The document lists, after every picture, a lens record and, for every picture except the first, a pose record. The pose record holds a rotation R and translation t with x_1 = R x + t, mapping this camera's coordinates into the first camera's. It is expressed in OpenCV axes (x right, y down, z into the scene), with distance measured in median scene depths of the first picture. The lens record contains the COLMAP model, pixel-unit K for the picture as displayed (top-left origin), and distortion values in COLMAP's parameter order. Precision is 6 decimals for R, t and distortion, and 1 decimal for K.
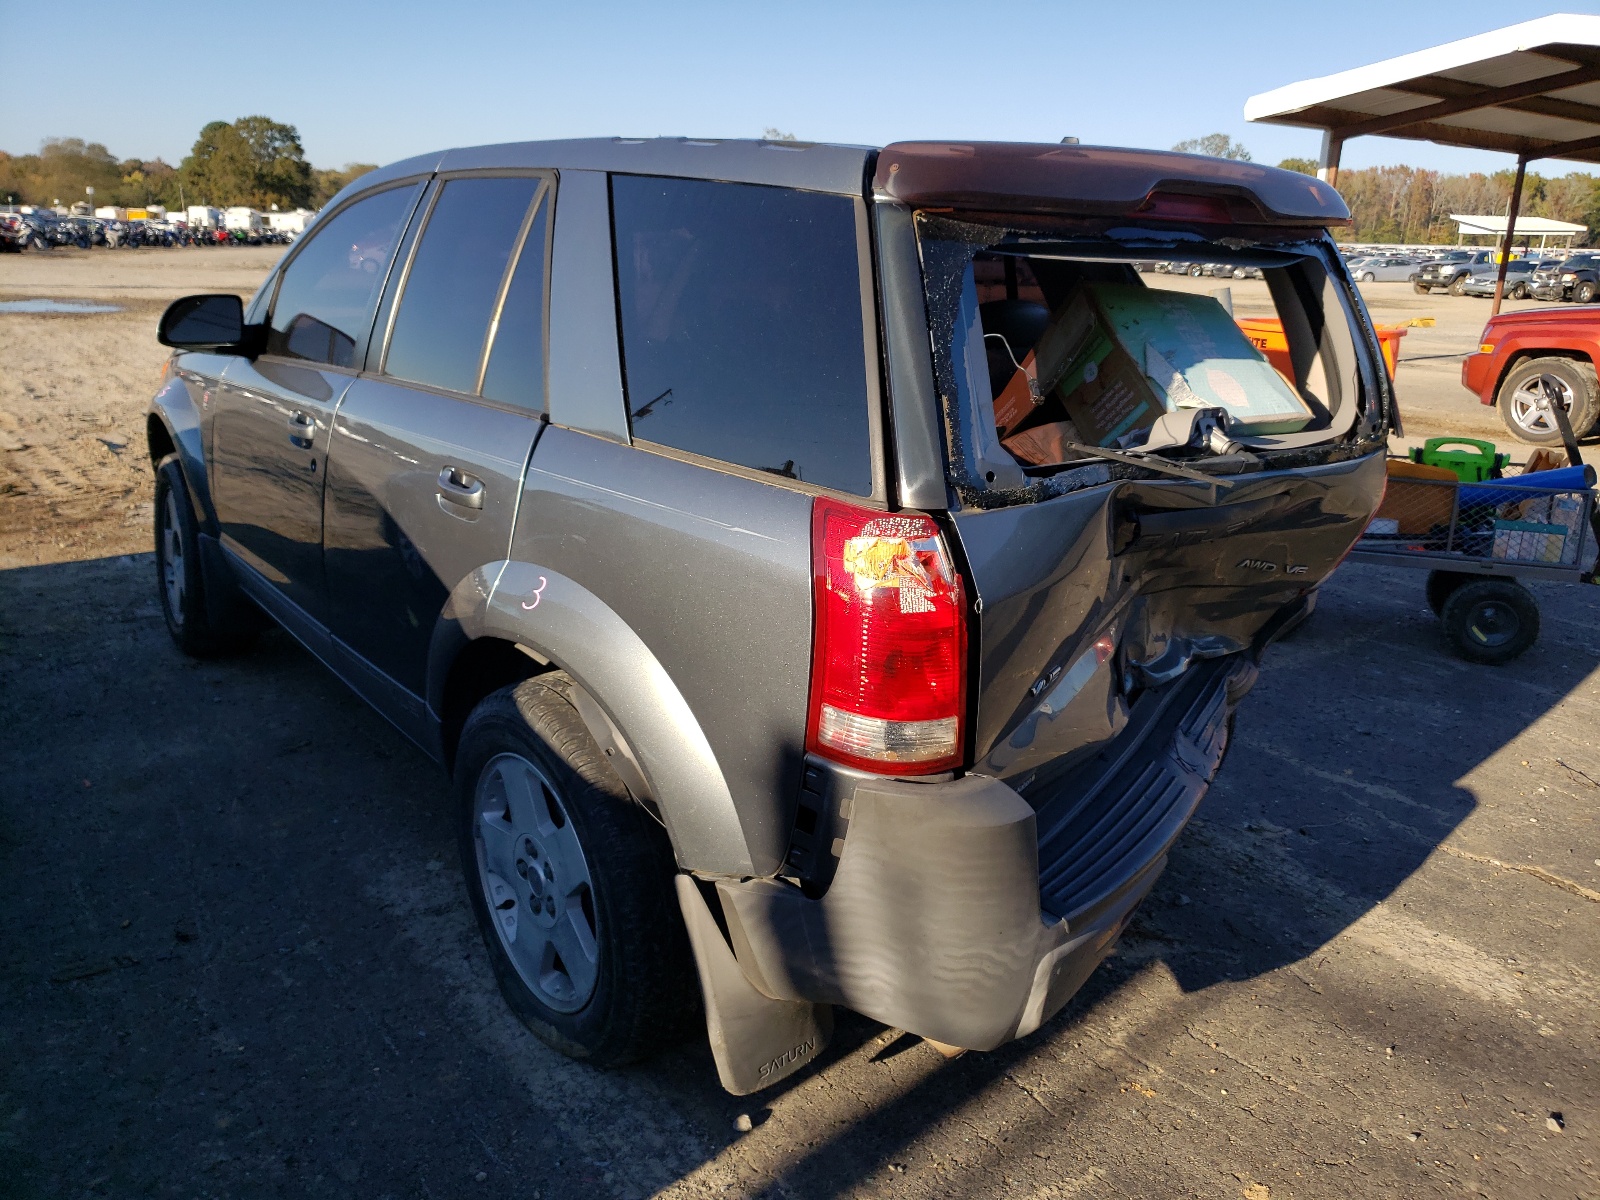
lens RADIAL K [[1265.0, 0, 800.0], [0, 1265.0, 600.0], [0, 0, 1]] dist [0.048449, 0.005059]
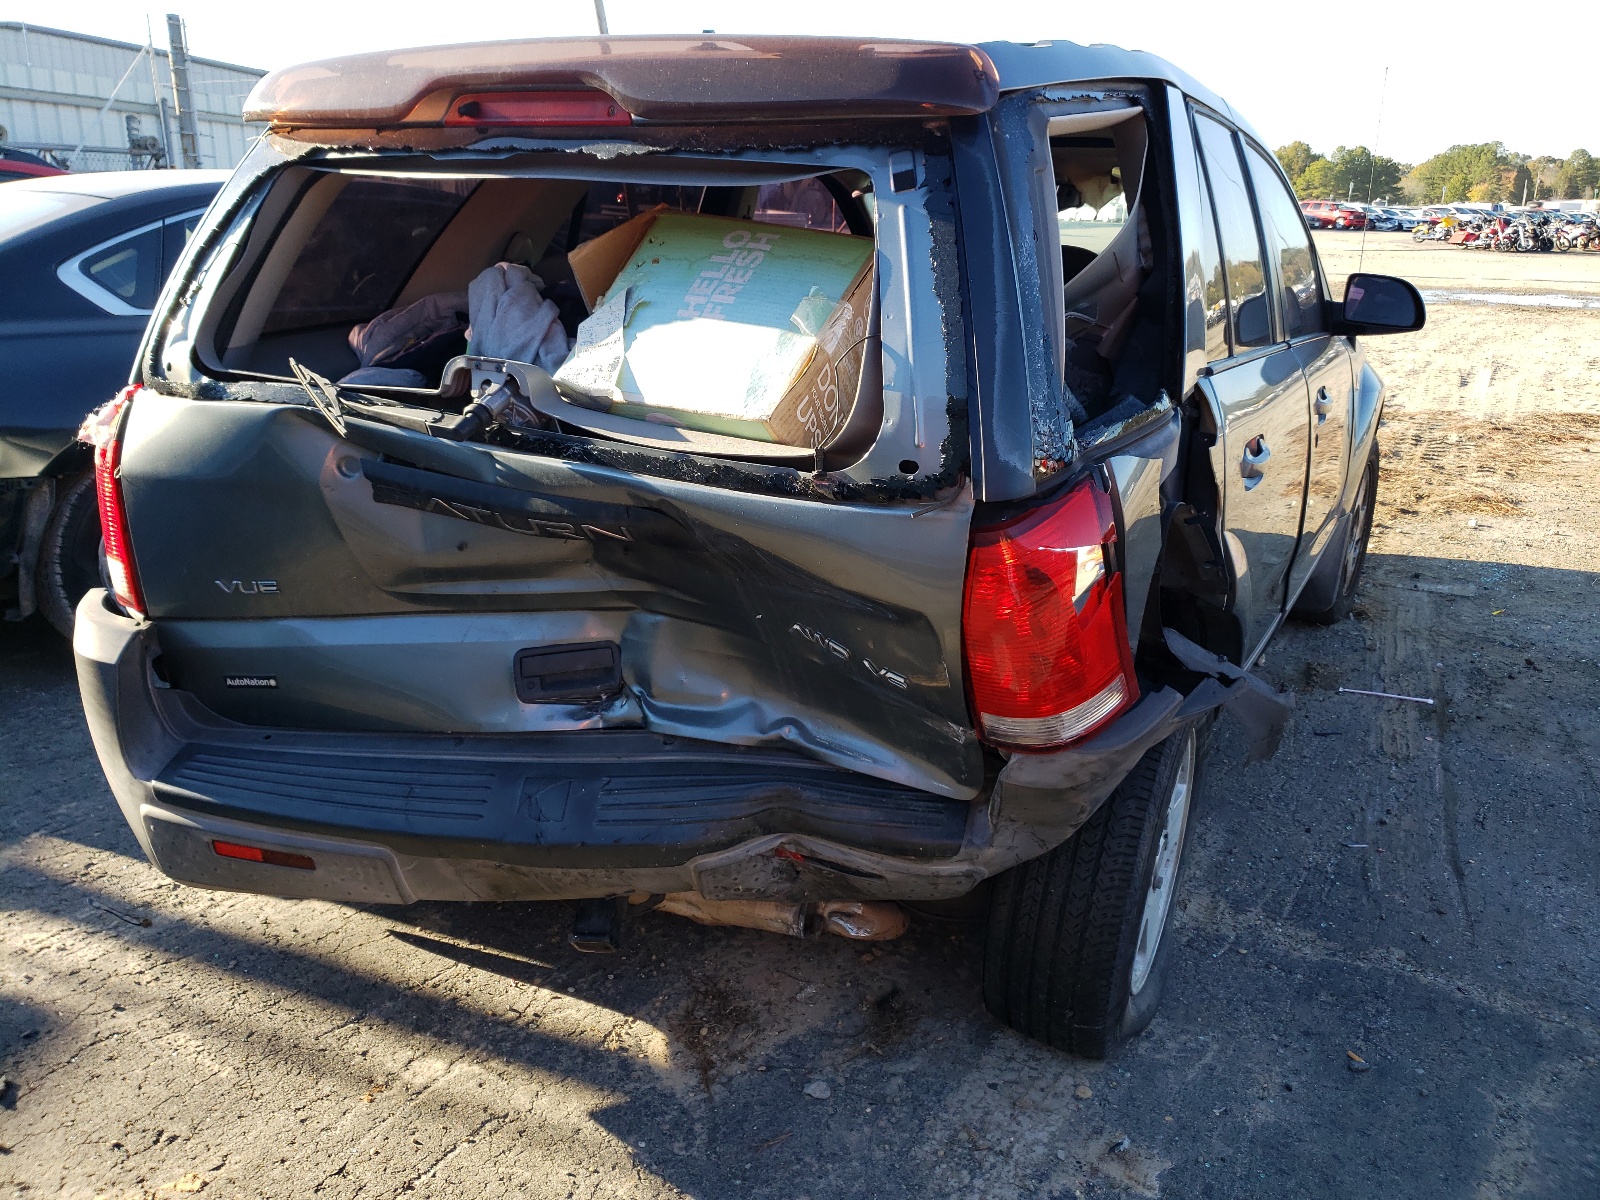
lens RADIAL K [[1243.5, 0, 789.6], [0, 1243.5, 601.1], [0, 0, 1]] dist [0.006560, 0.008258]
pose [[0.378450, 0.263018, -0.887467, 1.058373], [-0.261953, 0.950017, 0.169849, -0.177077], [0.887782, 0.168195, 0.428432, 0.805068]]
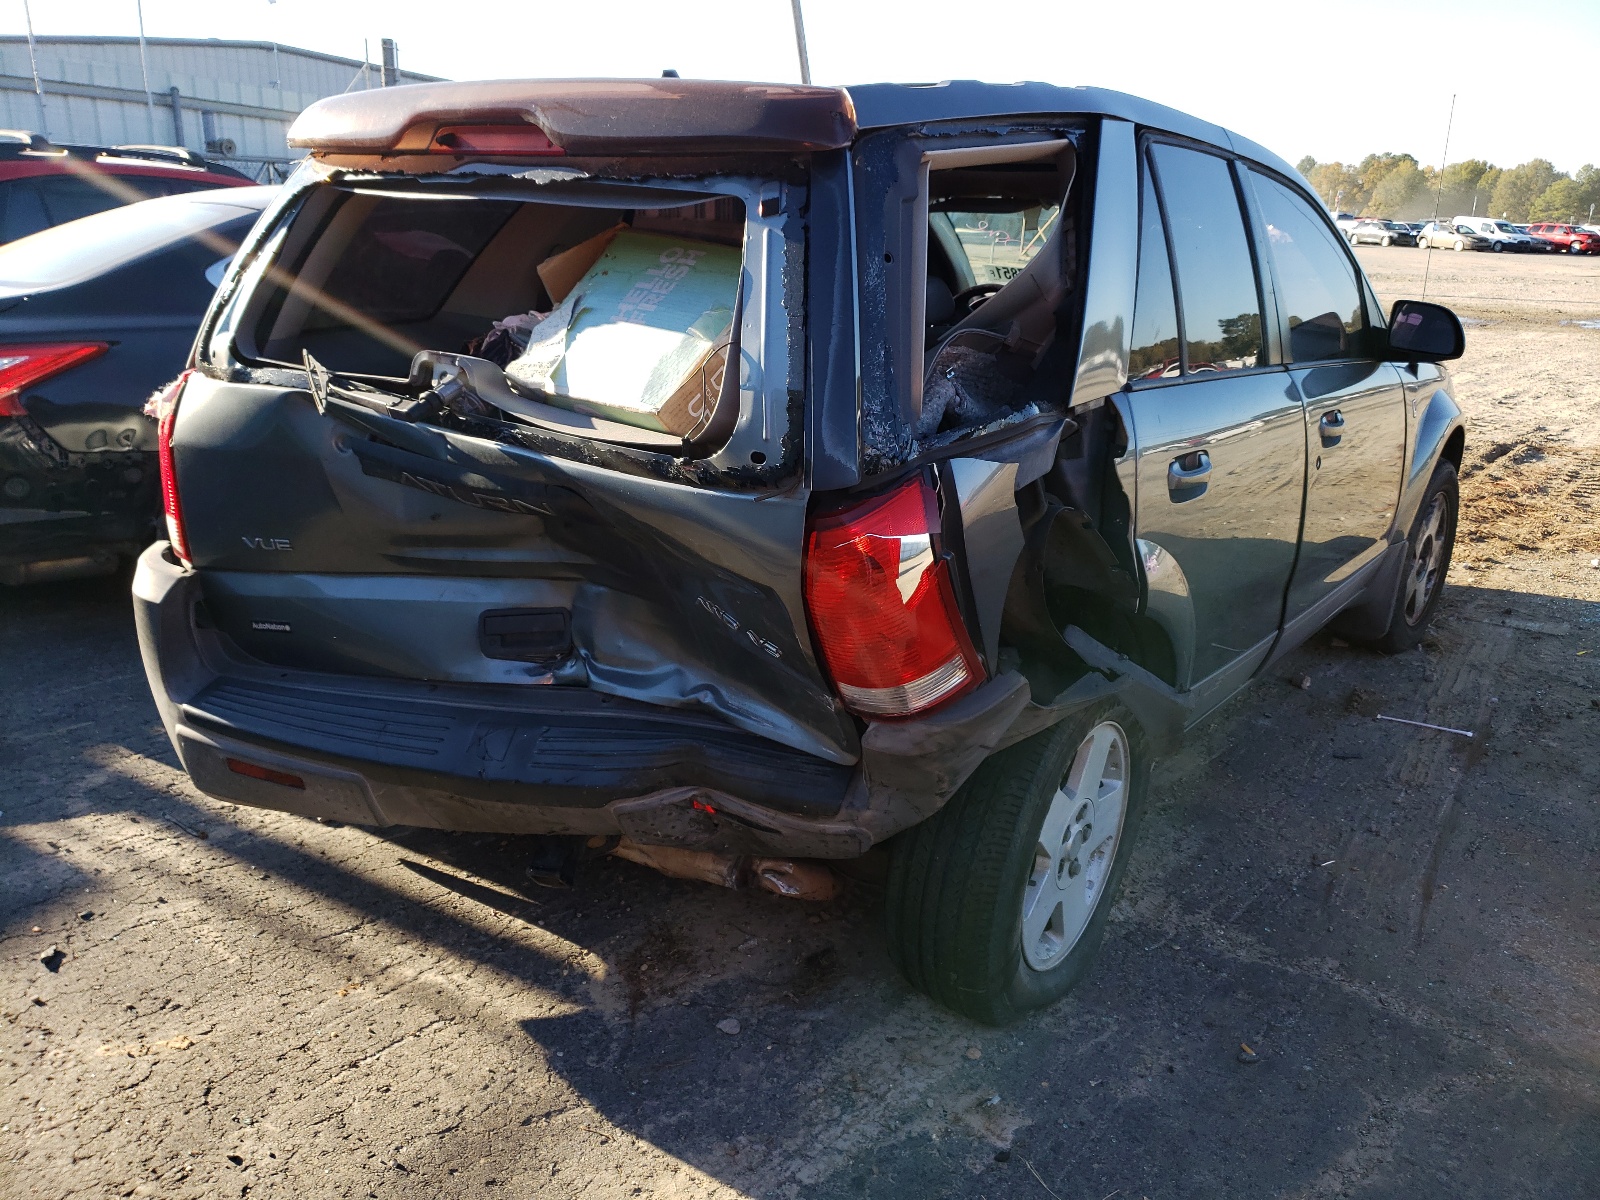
lens RADIAL K [[1241.4, 0, 800.0], [0, 1241.4, 600.0], [0, 0, 1]] dist [0.008339, -0.001627]
pose [[0.241236, 0.271188, -0.931806, 1.200914], [-0.290418, 0.936335, 0.197319, -0.222162], [0.925993, 0.223013, 0.304635, 0.940836]]
